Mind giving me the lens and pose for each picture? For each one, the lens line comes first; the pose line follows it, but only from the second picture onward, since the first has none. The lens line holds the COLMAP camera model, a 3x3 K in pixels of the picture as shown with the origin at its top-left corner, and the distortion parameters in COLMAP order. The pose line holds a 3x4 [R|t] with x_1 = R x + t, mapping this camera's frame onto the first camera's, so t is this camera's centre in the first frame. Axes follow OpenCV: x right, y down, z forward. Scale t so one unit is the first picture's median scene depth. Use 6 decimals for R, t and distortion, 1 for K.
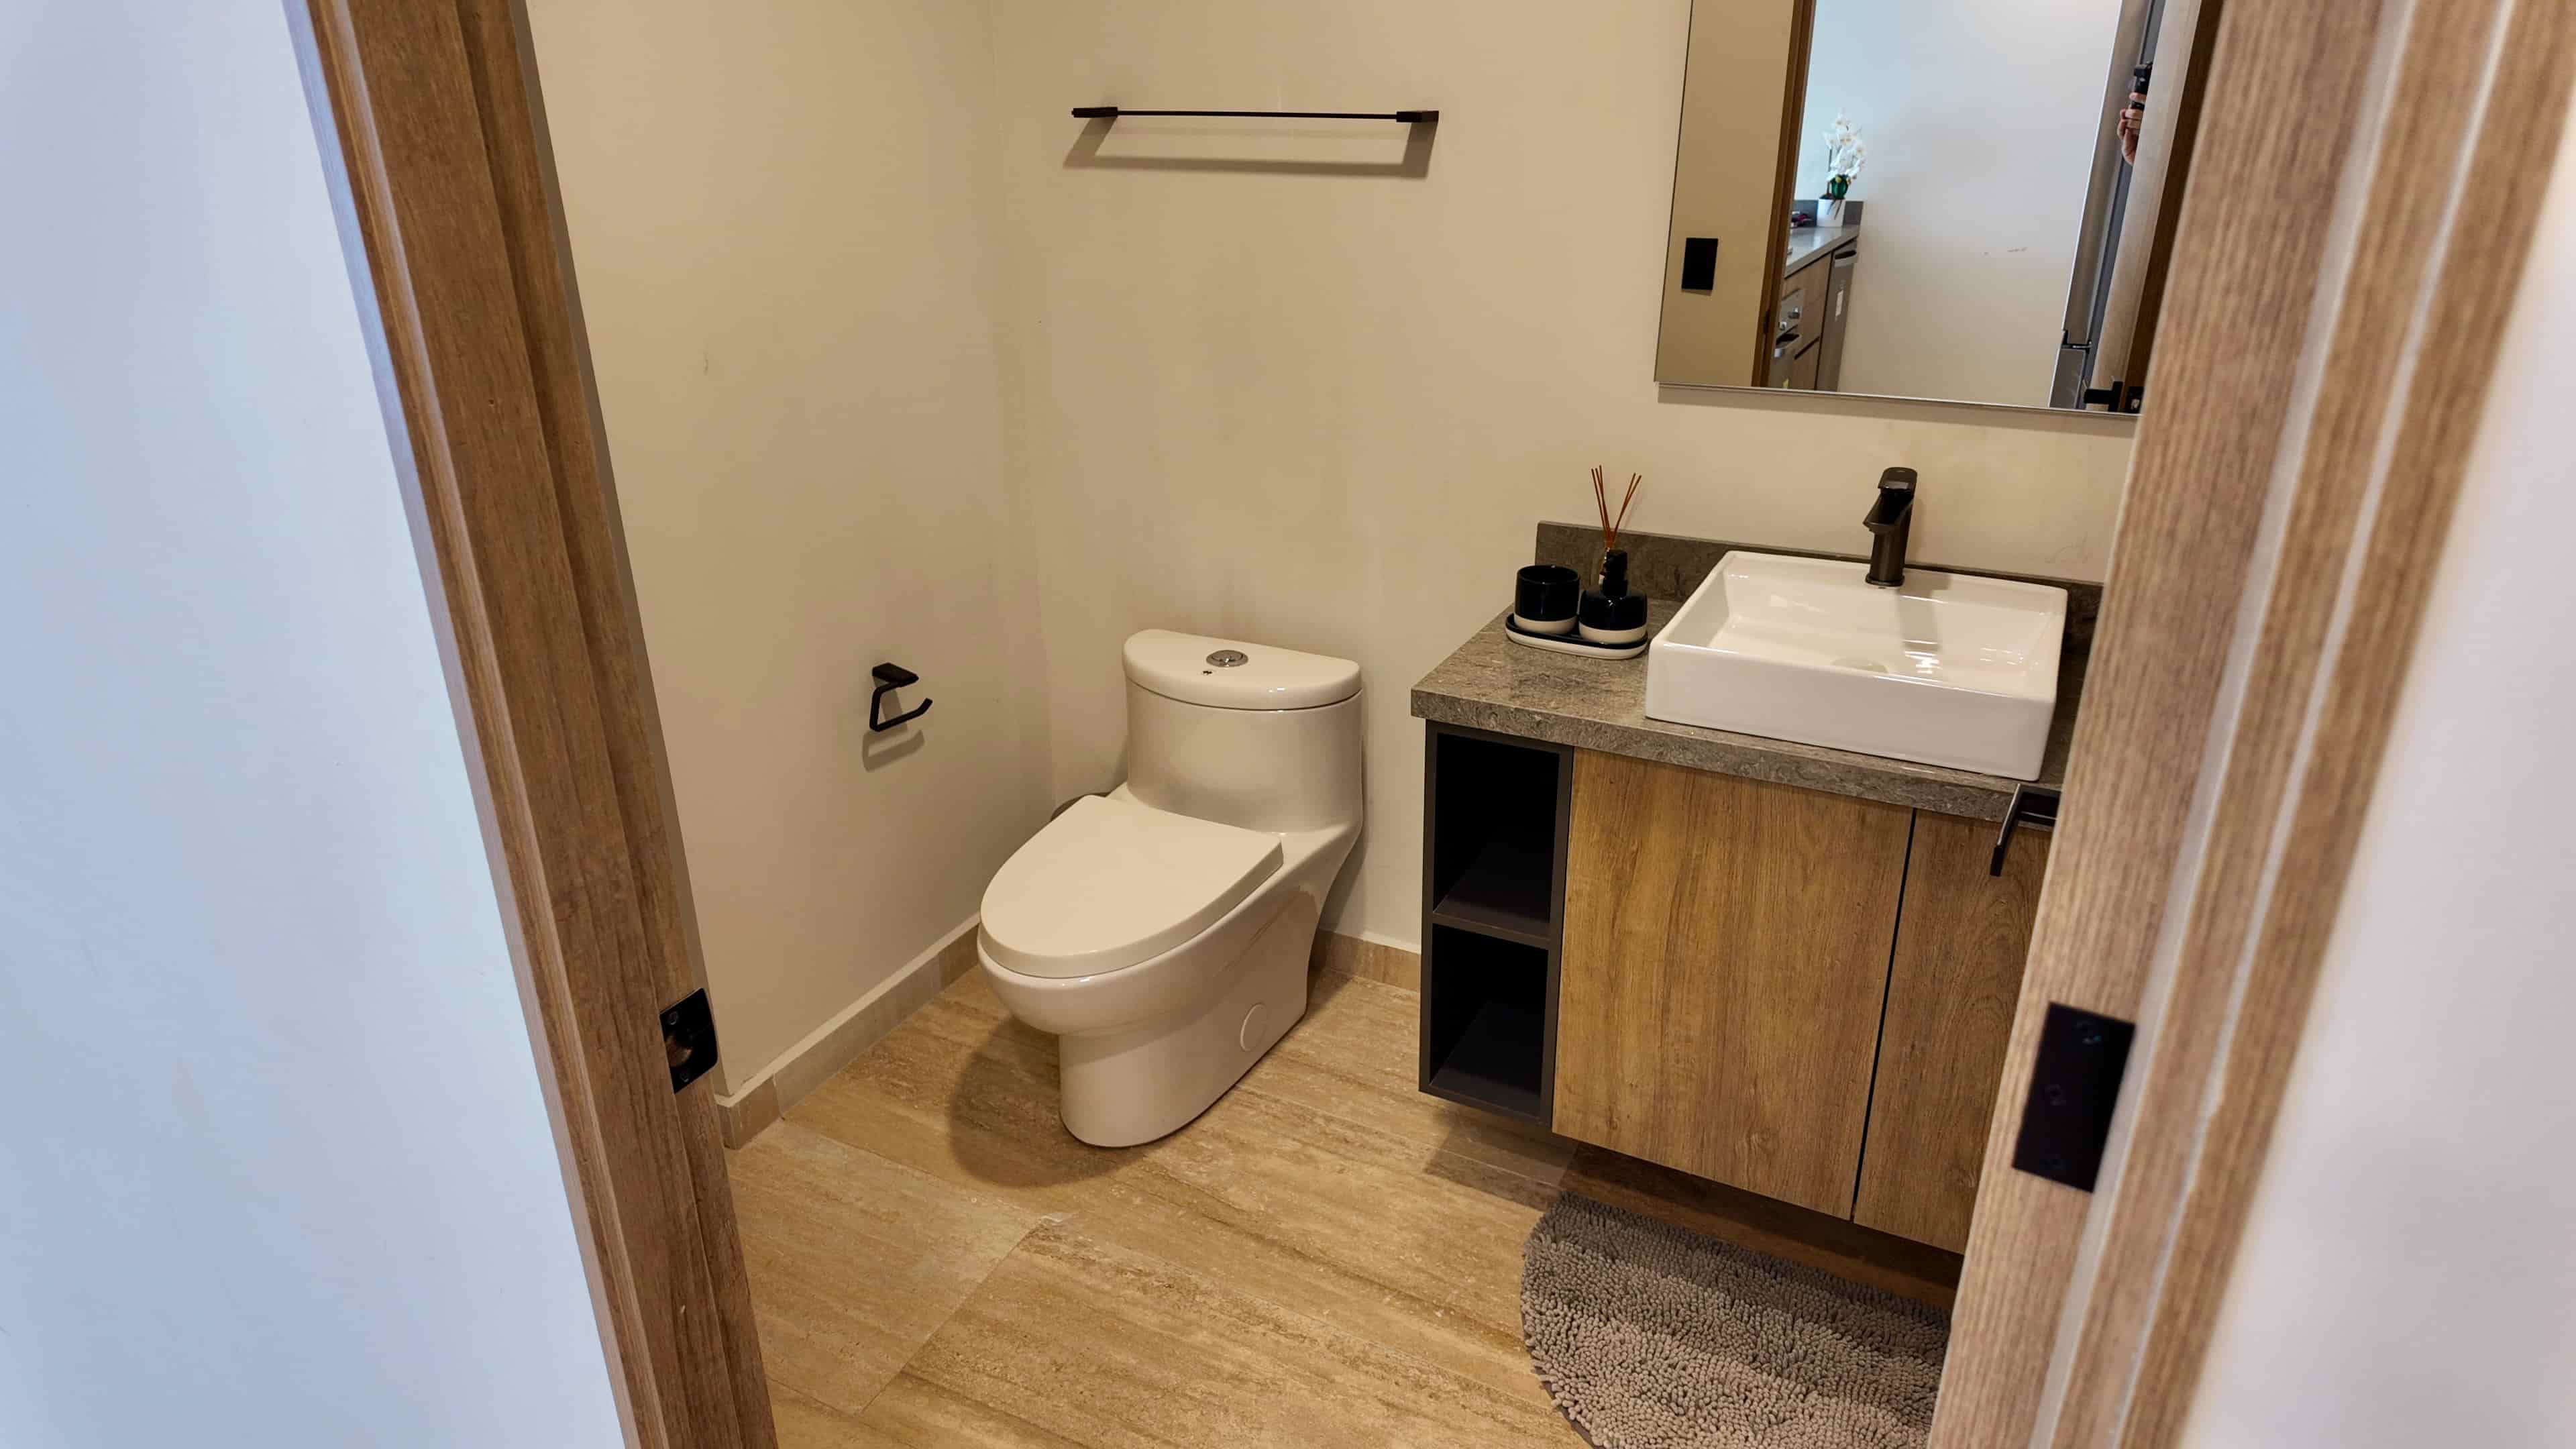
lens RADIAL K [[1524.4, 0, 1288.0], [0, 1524.4, 724.5], [0, 0, 1]] dist [0.001142, -0.000134]
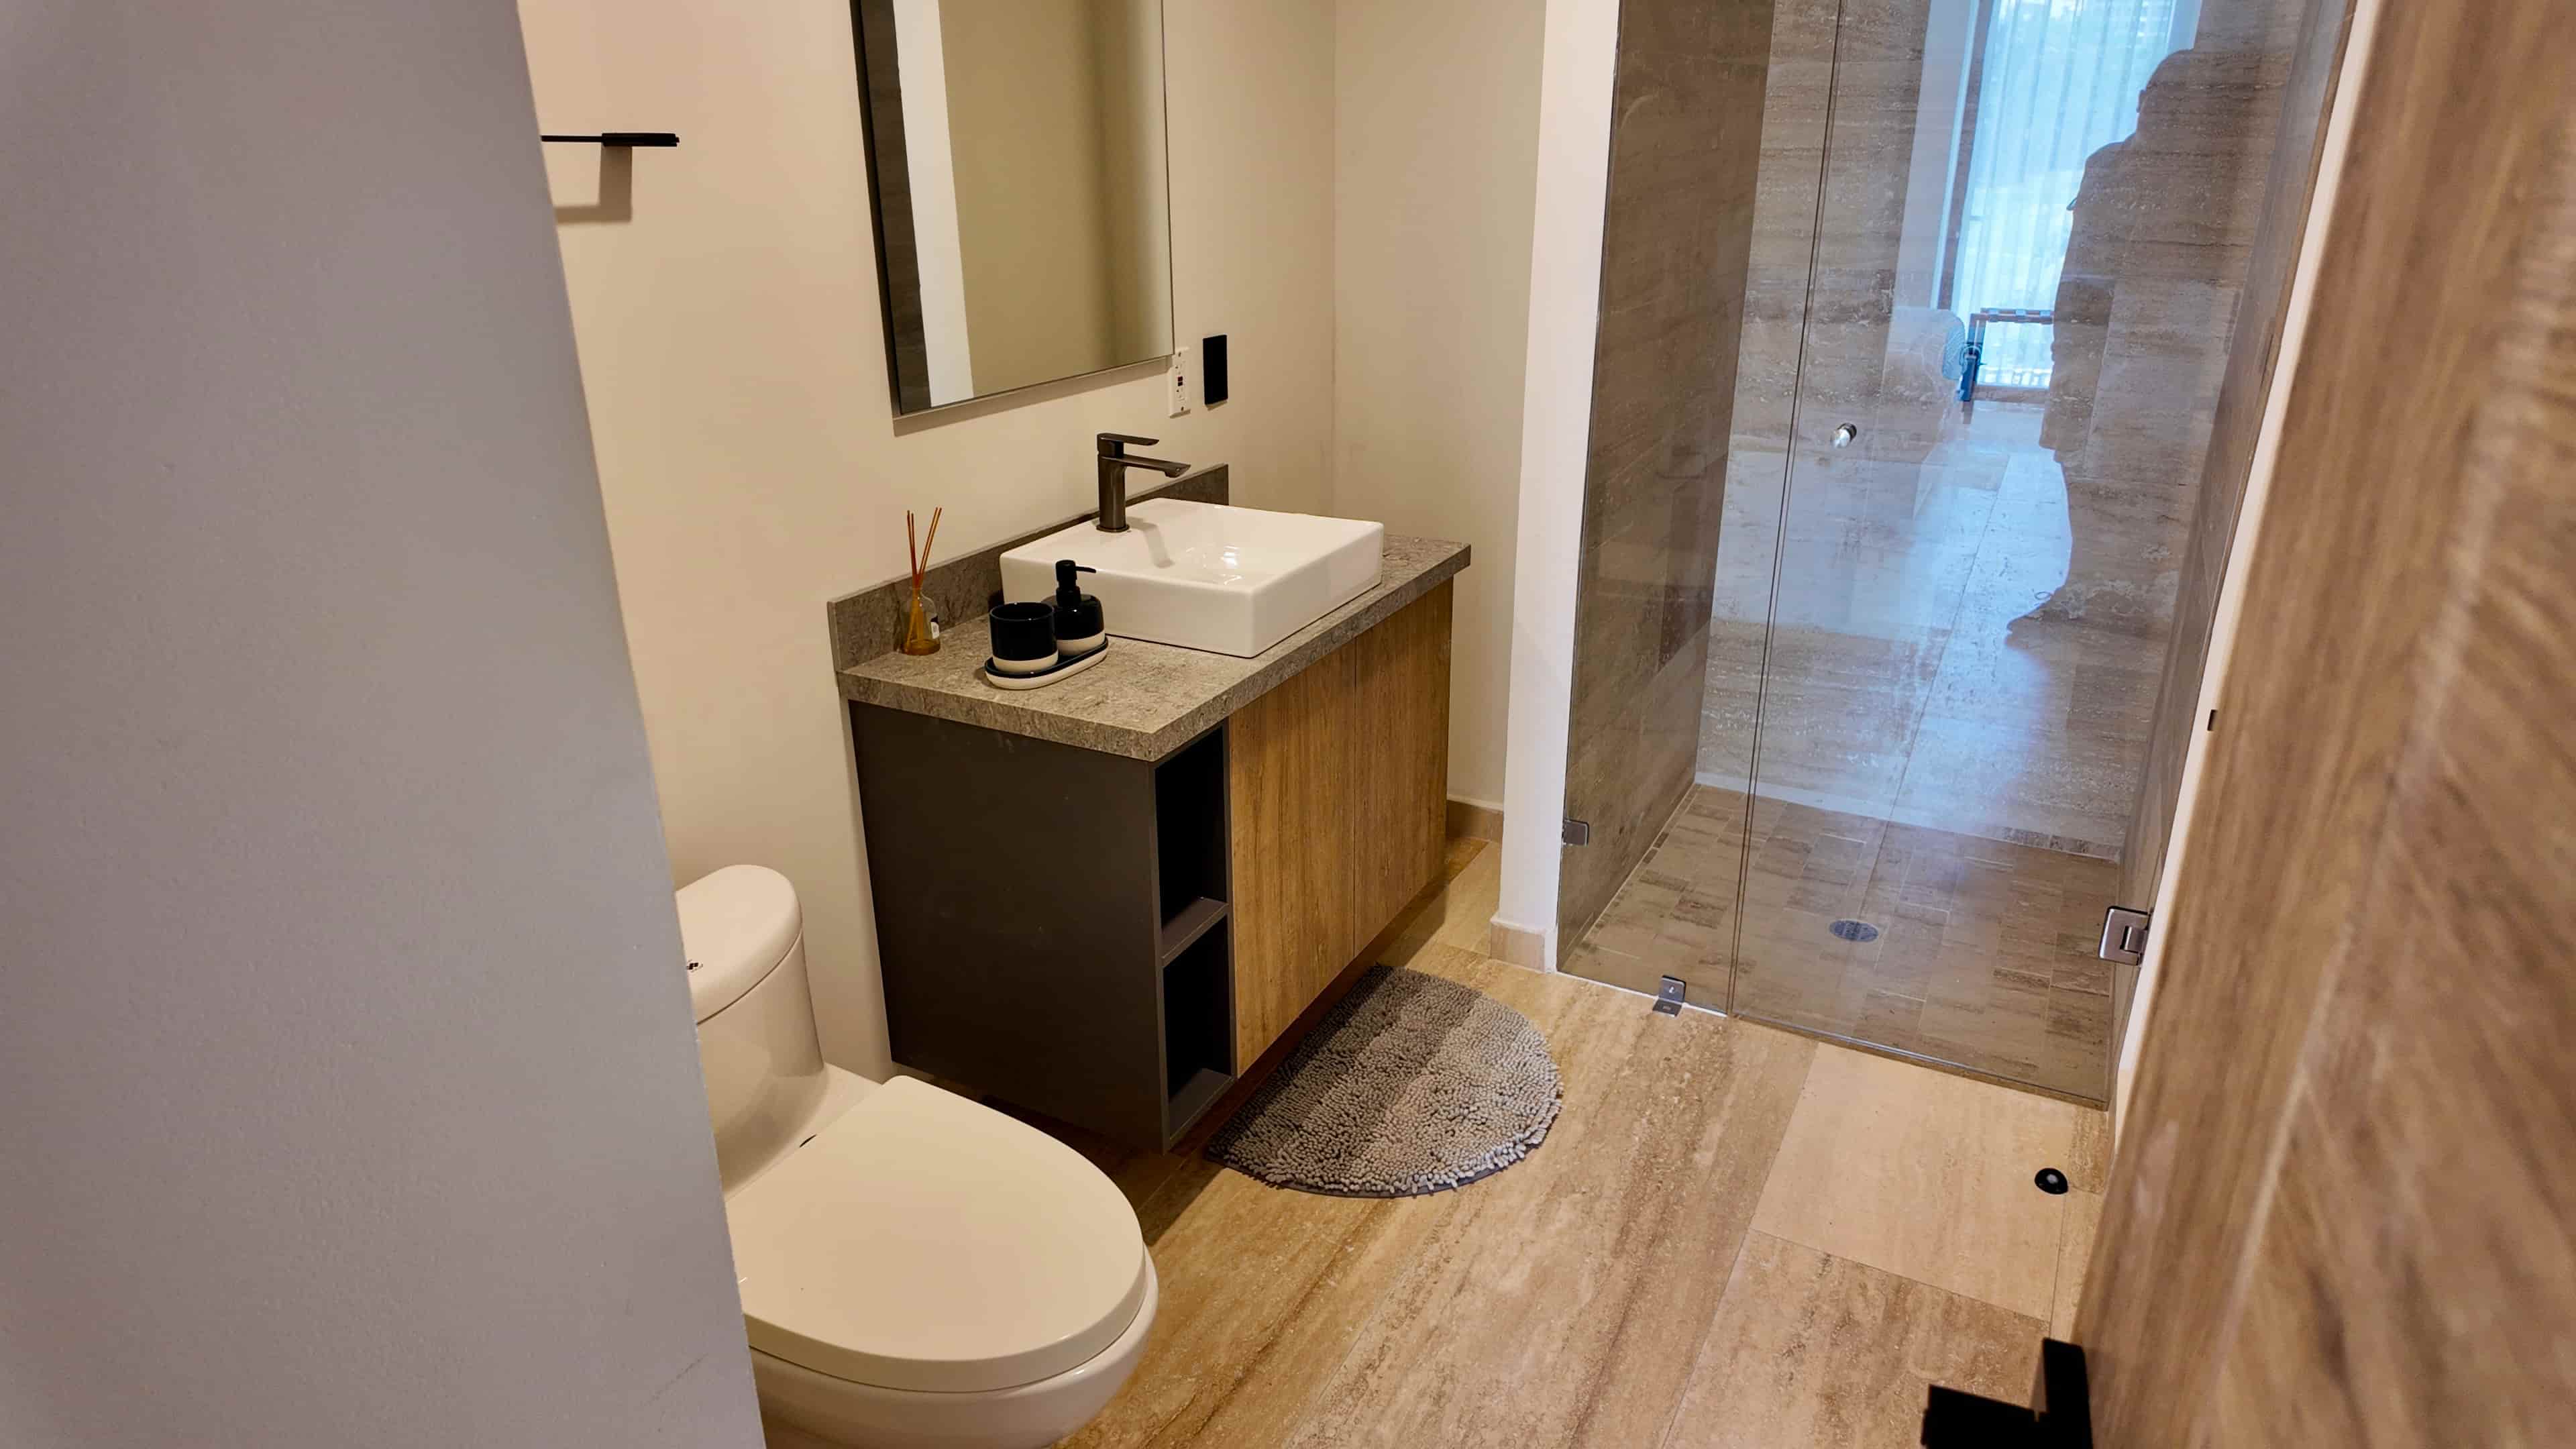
lens RADIAL K [[1524.4, 0, 1288.0], [0, 1524.4, 724.5], [0, 0, 1]] dist [0.001142, -0.000134]
pose [[0.000883, -0.353814, 0.935315, -0.772628], [0.390789, 0.861061, 0.325357, -0.292962], [-0.920480, 0.365224, 0.139027, 0.768842]]
